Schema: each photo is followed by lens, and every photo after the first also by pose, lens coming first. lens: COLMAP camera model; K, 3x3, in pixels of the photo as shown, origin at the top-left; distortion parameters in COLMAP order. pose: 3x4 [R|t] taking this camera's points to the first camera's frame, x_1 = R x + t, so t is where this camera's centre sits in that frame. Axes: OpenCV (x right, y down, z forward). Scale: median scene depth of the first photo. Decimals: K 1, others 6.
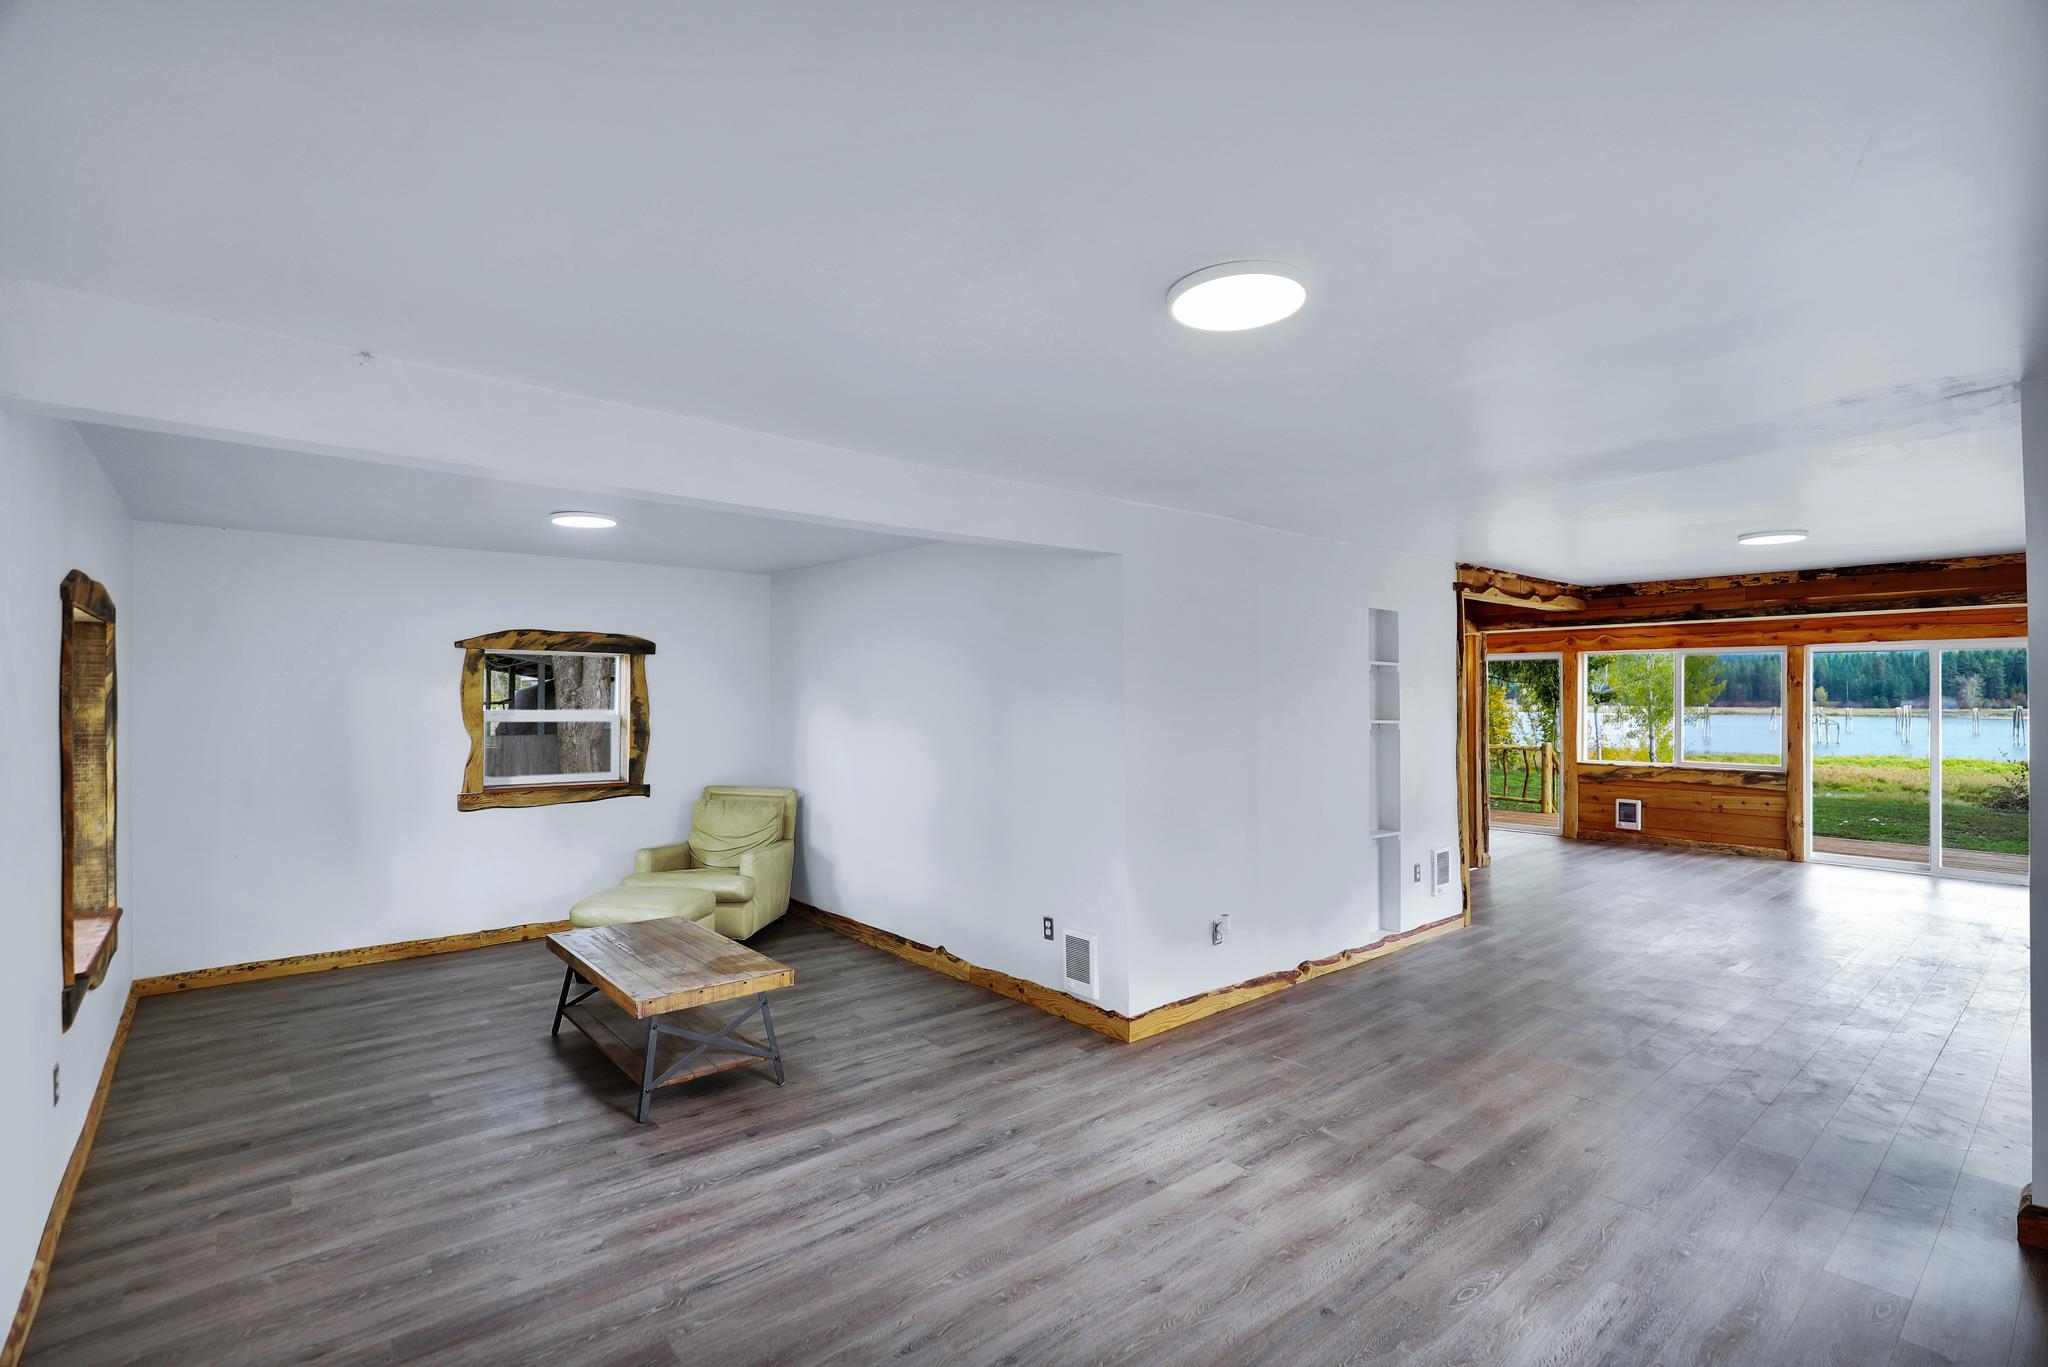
lens RADIAL K [[938.2, 0, 1020.7], [0, 938.2, 692.9], [0, 0, 1]] dist [-0.024619, -0.000740]
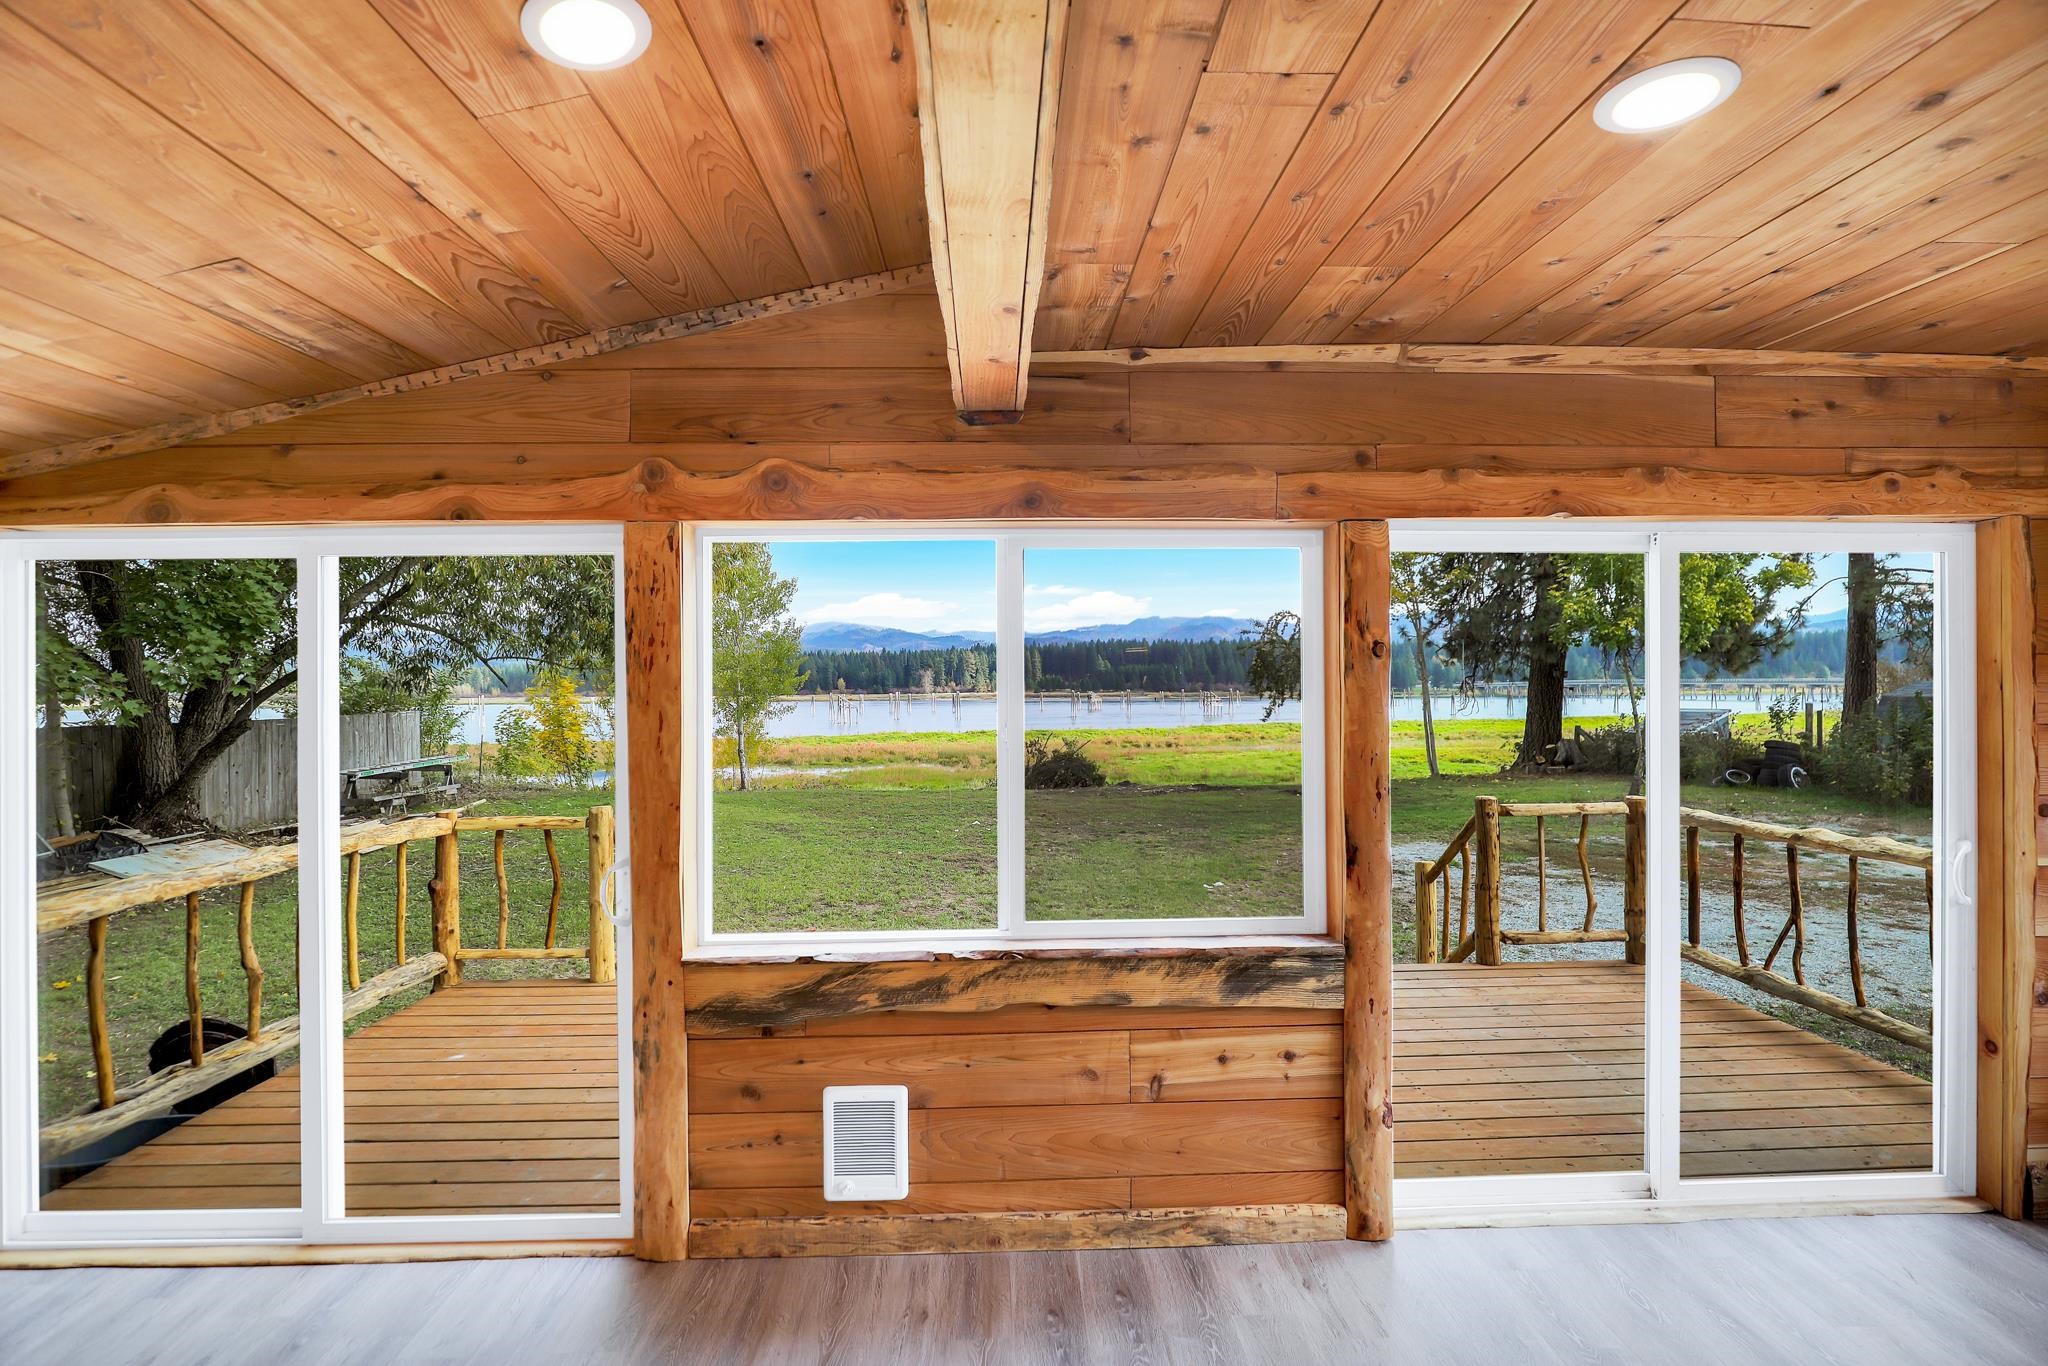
lens RADIAL K [[938.2, 0, 1020.3], [0, 938.2, 682.8], [0, 0, 1]] dist [-0.024619, -0.000740]
pose [[0.617478, -0.006614, 0.786560, 0.197619], [0.008581, 0.999962, 0.001672, -0.000049], [-0.786541, 0.005717, 0.617511, 0.333953]]
